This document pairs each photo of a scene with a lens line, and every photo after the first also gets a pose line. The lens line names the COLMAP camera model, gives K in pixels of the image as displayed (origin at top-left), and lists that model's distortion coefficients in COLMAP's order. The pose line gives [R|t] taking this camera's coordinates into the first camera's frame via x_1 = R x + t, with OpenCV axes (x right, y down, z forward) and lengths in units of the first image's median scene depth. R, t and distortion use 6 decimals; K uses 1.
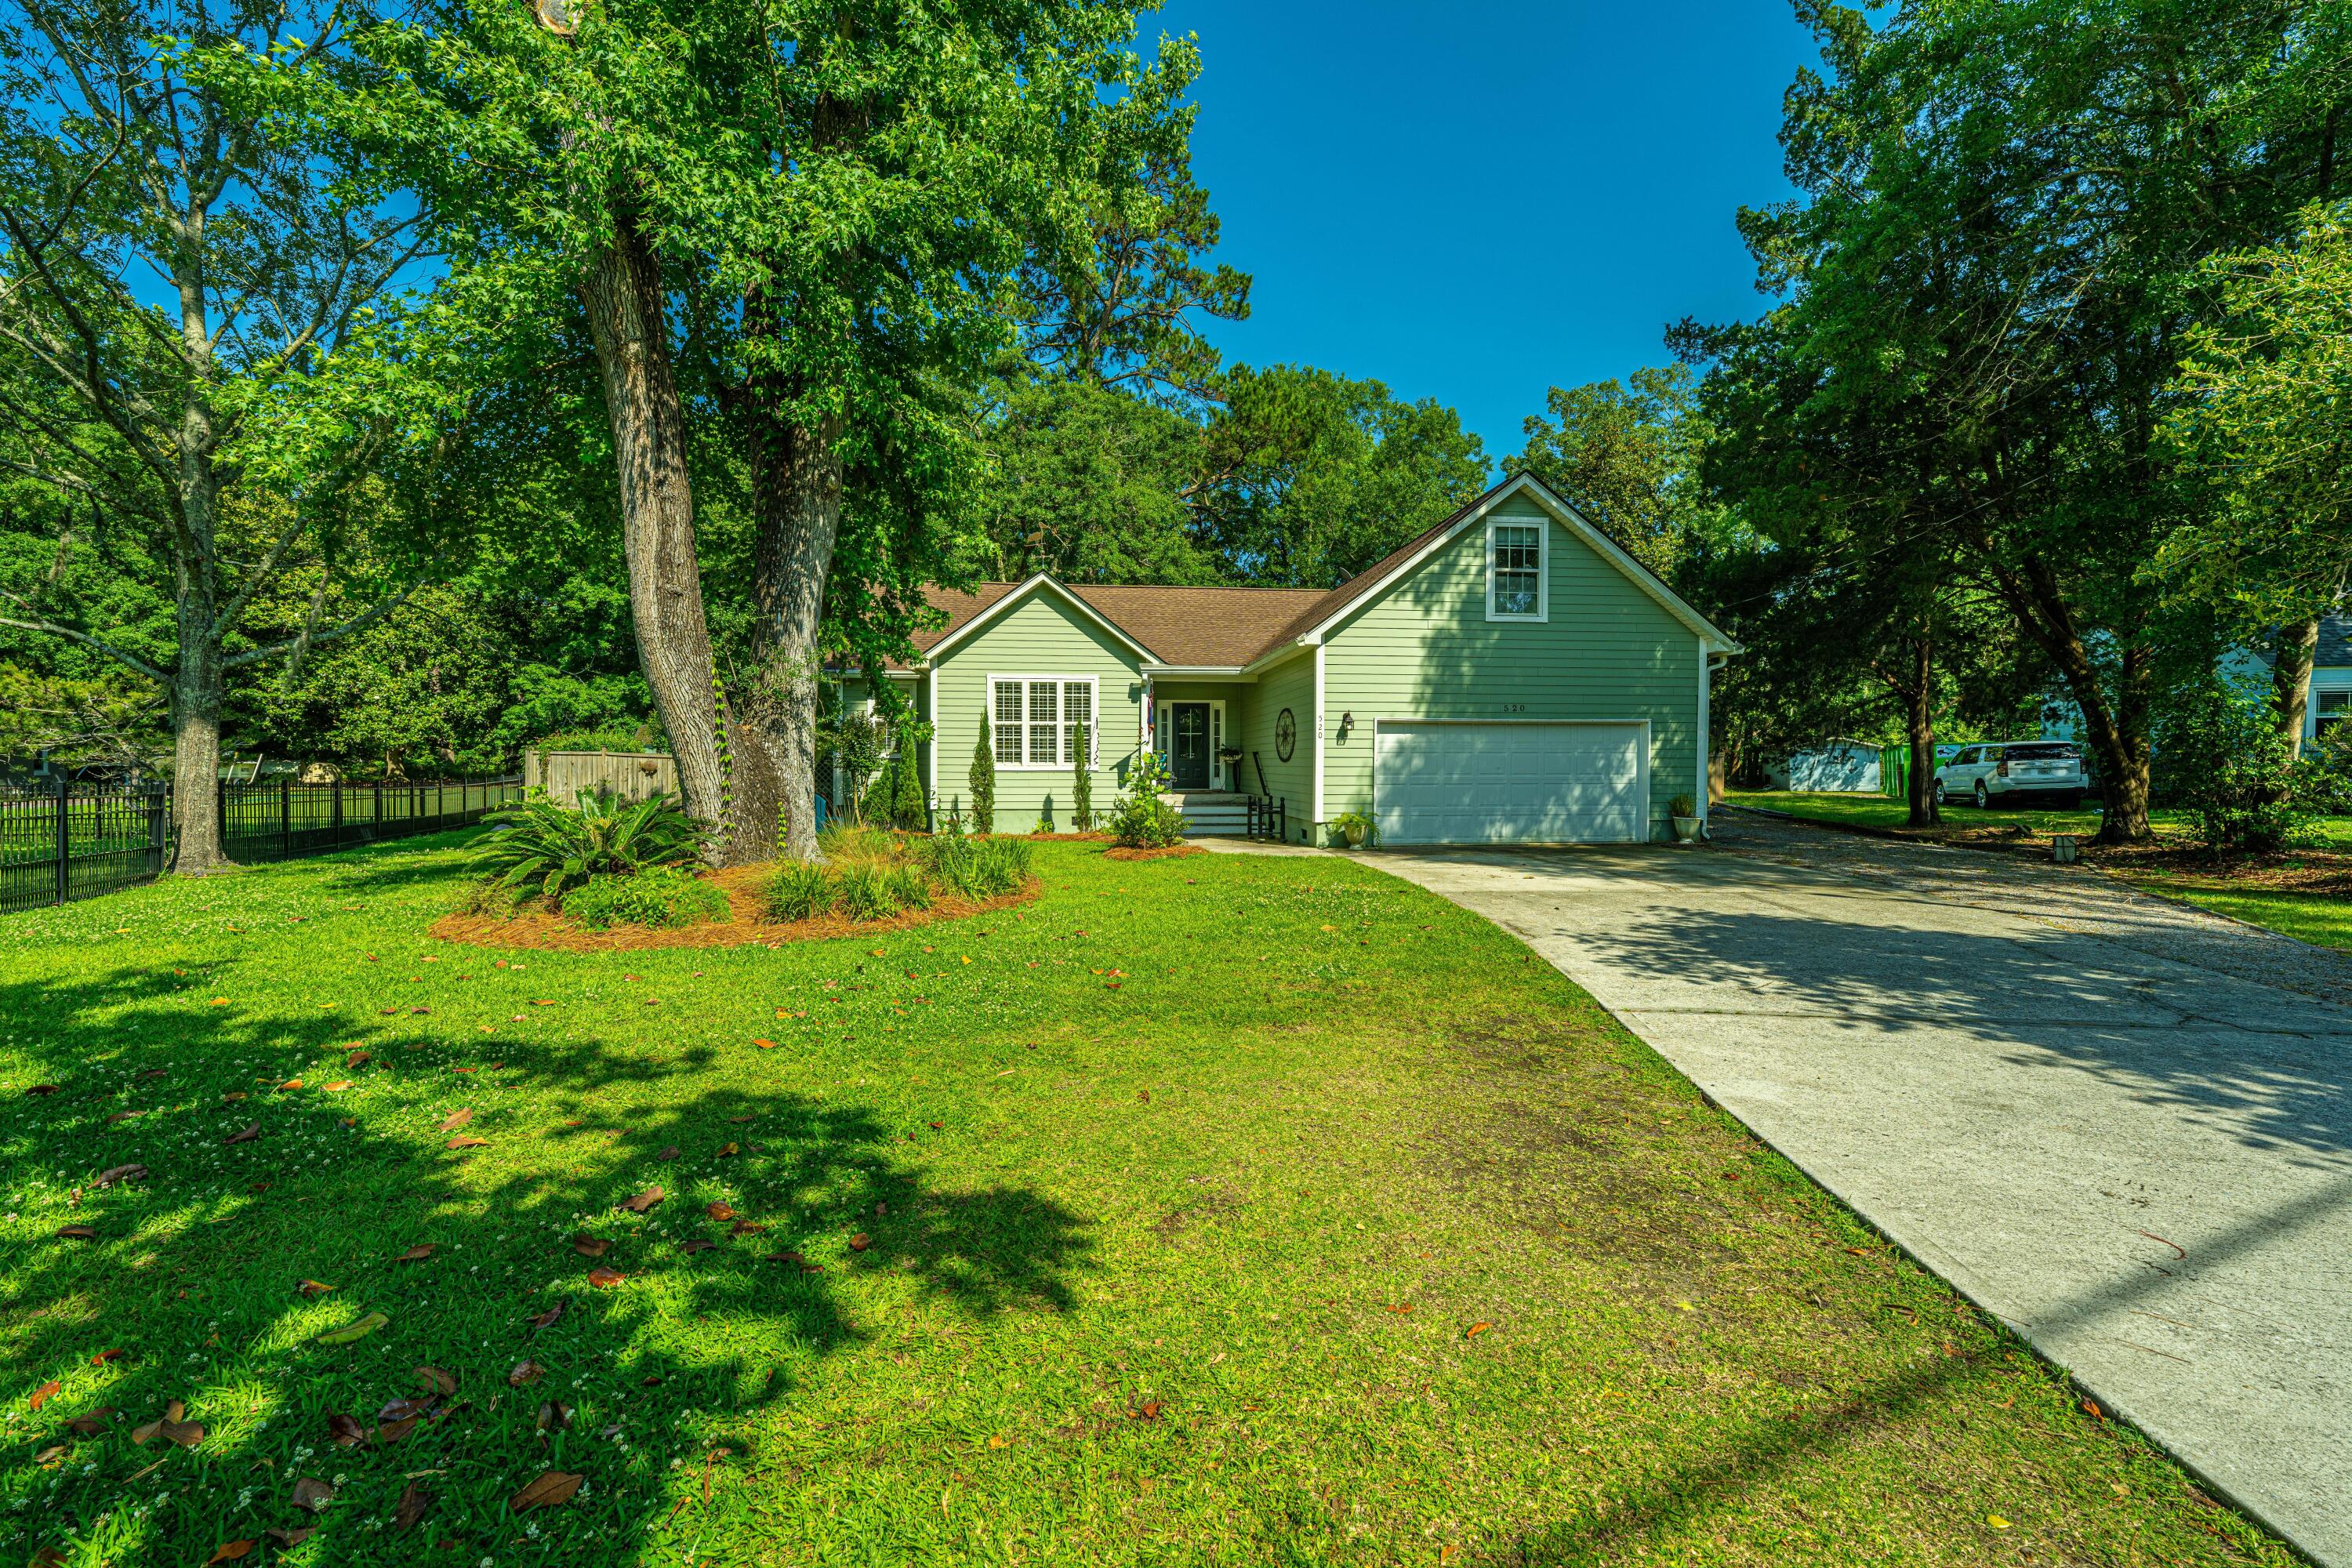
lens RADIAL K [[955.1, 0, 1172.7], [0, 955.1, 802.2], [0, 0, 1]] dist [0.001224, 0.000164]
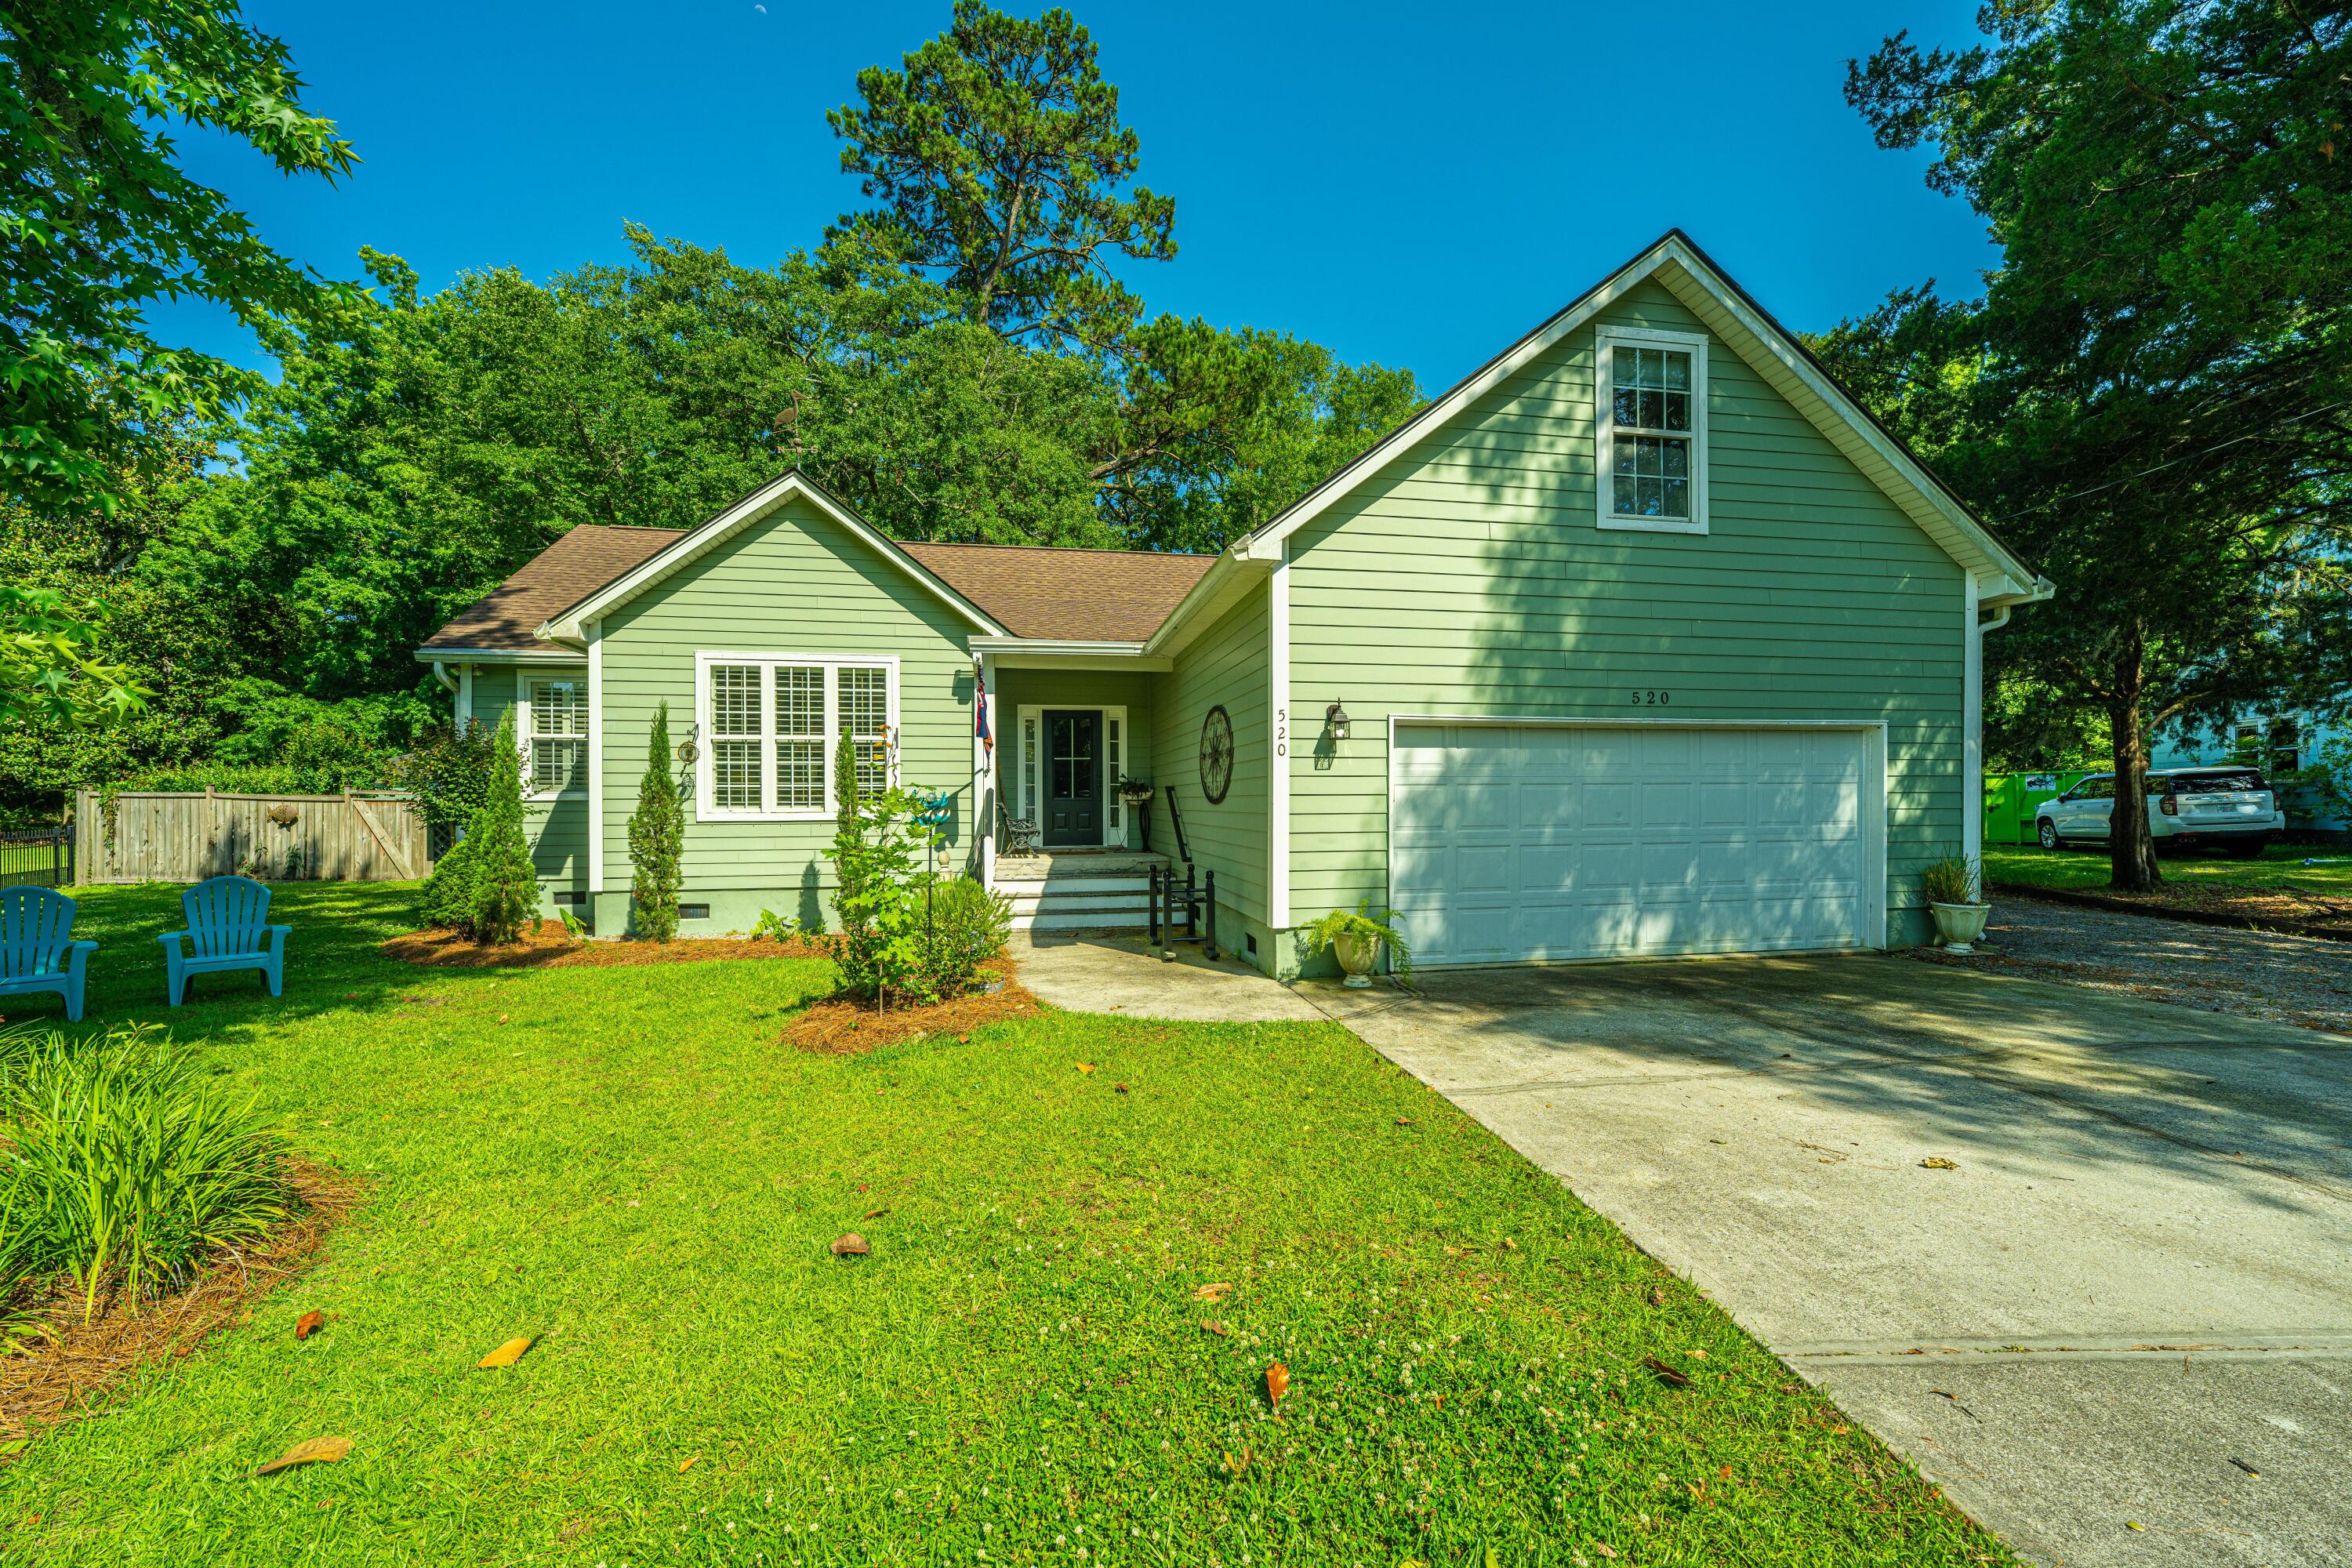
lens RADIAL K [[913.9, 0, 1190.4], [0, 913.9, 844.8], [0, 0, 1]] dist [0.008236, 0.000022]
pose [[0.997108, -0.009815, 0.075360, 0.057484], [0.009313, 0.999932, 0.007013, -0.019945], [-0.075424, -0.006291, 0.997132, 0.429694]]
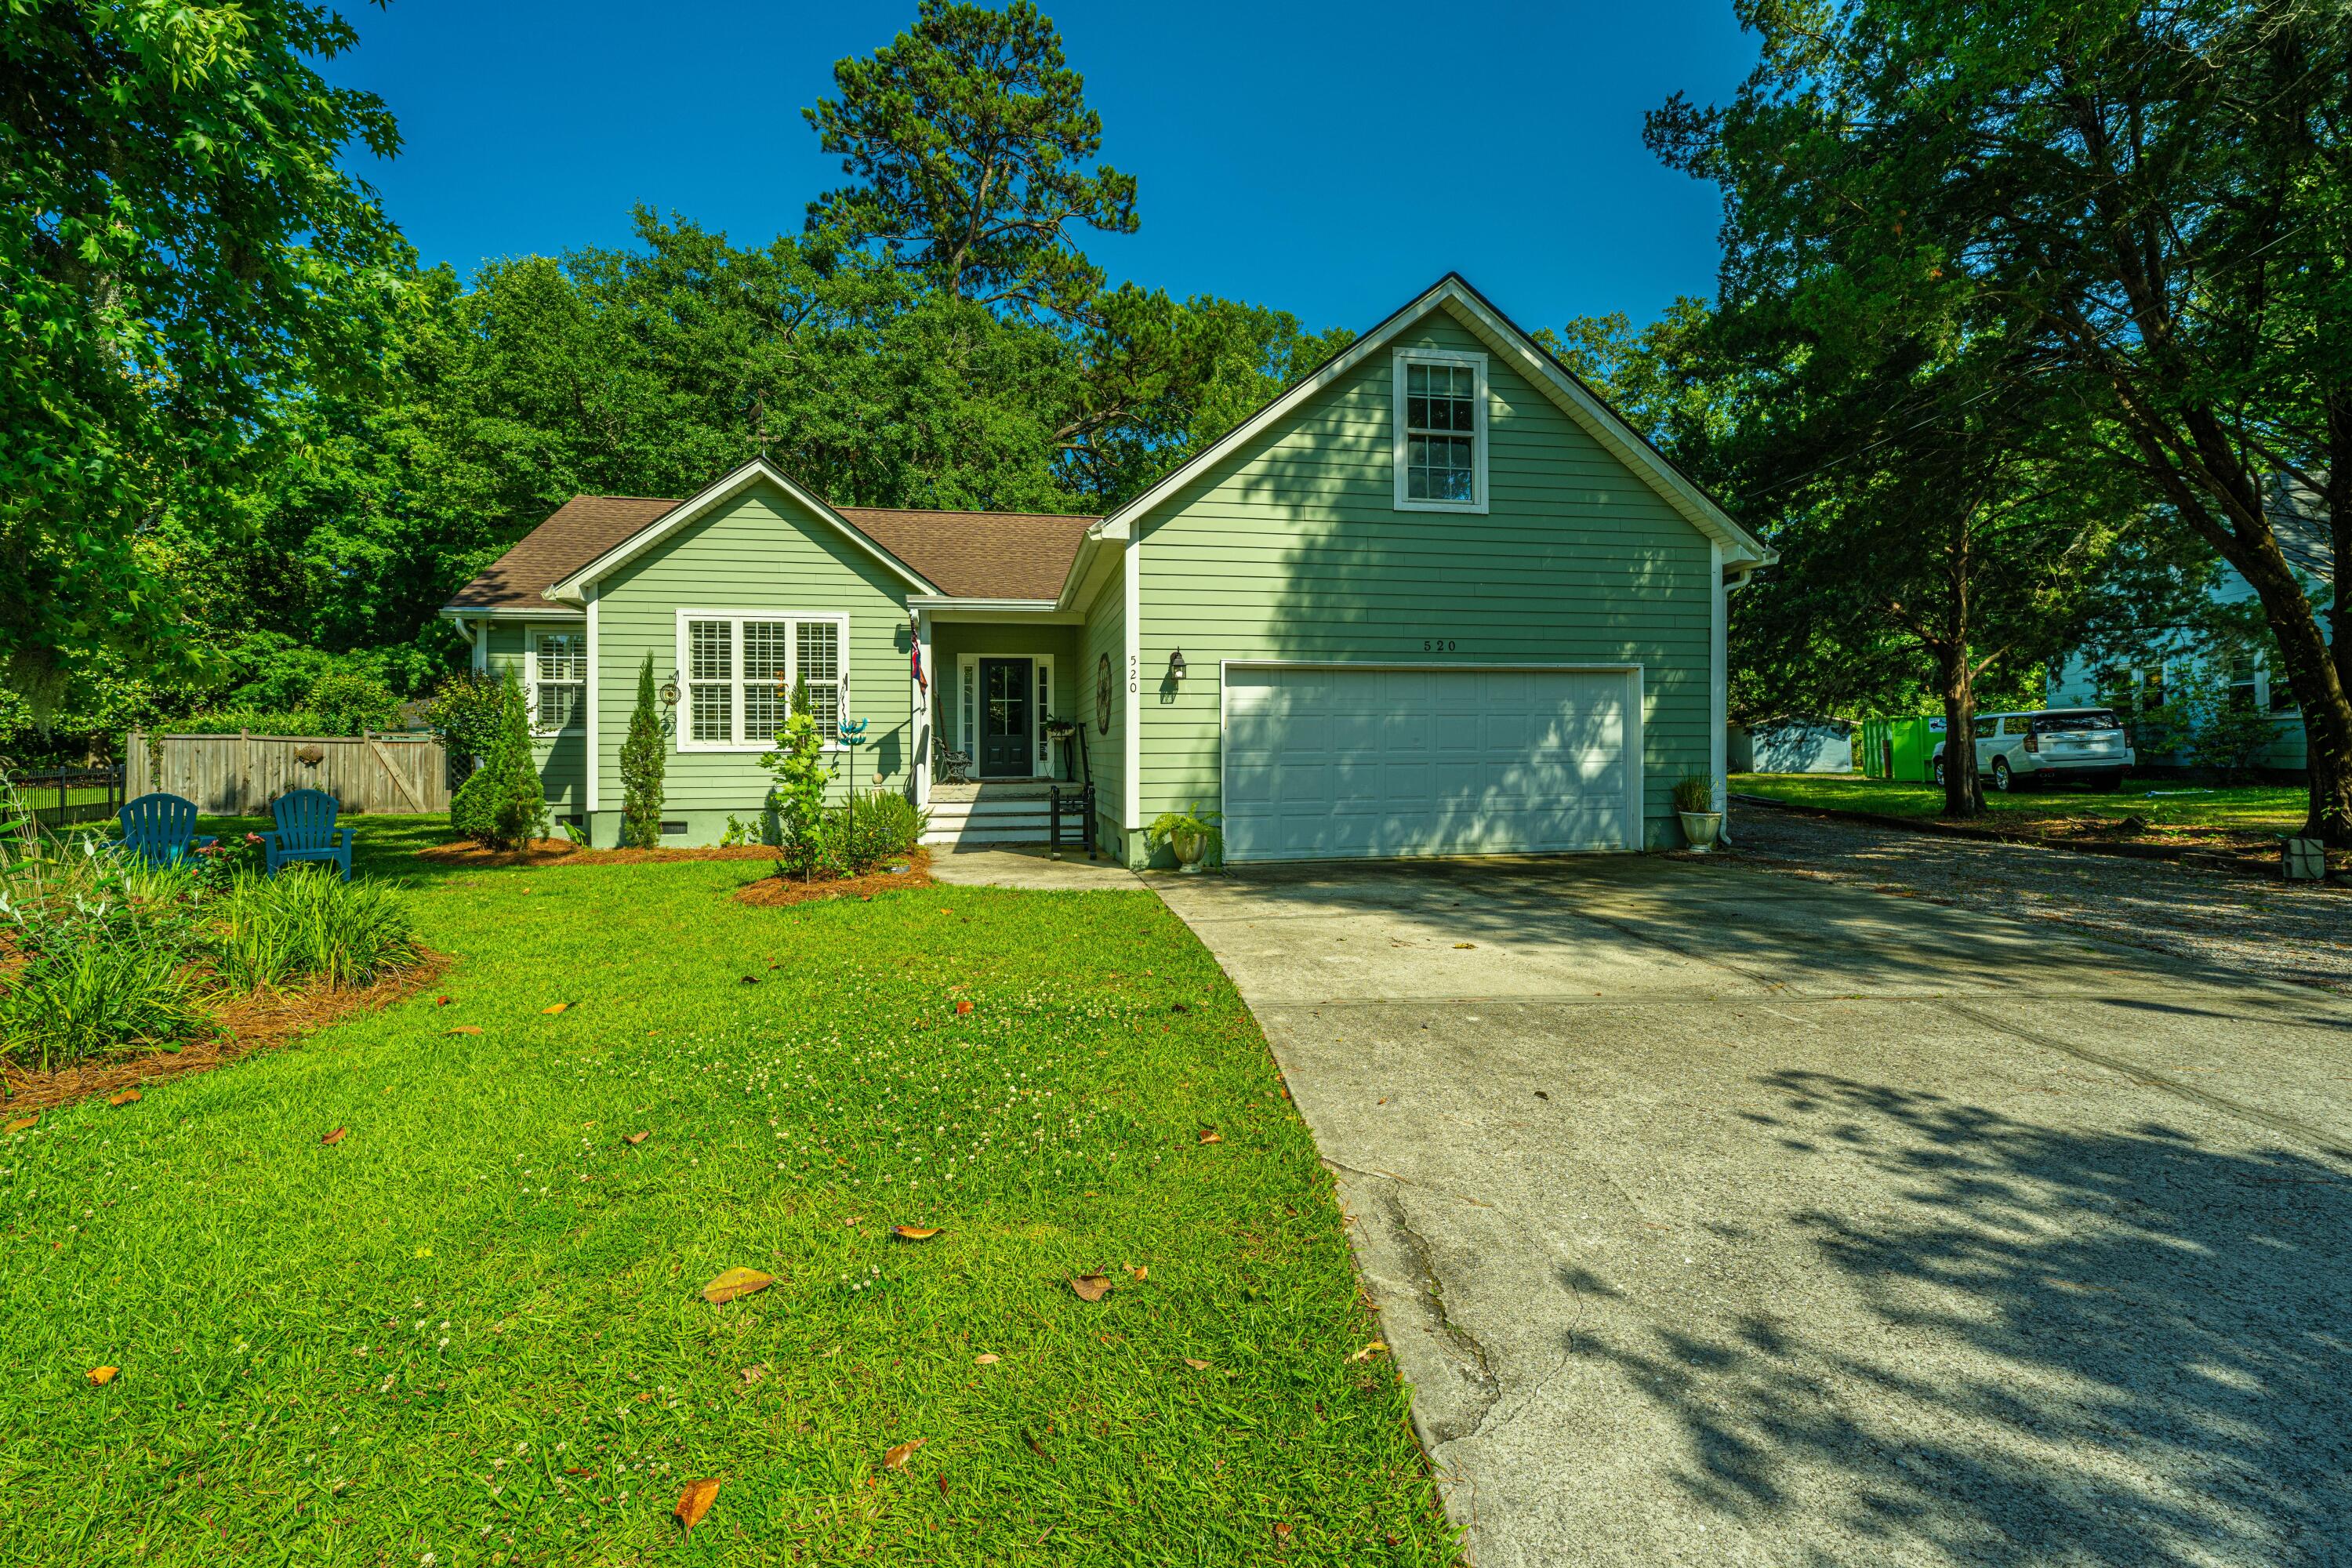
lens RADIAL K [[935.8, 0, 1176.0], [0, 935.8, 784.0], [0, 0, 1]] dist [0.008485, 0.000425]
pose [[0.997955, -0.009902, 0.063147, 0.115001], [0.010395, 0.999918, -0.007473, -0.001806], [-0.063068, 0.008114, 0.997976, 0.313543]]
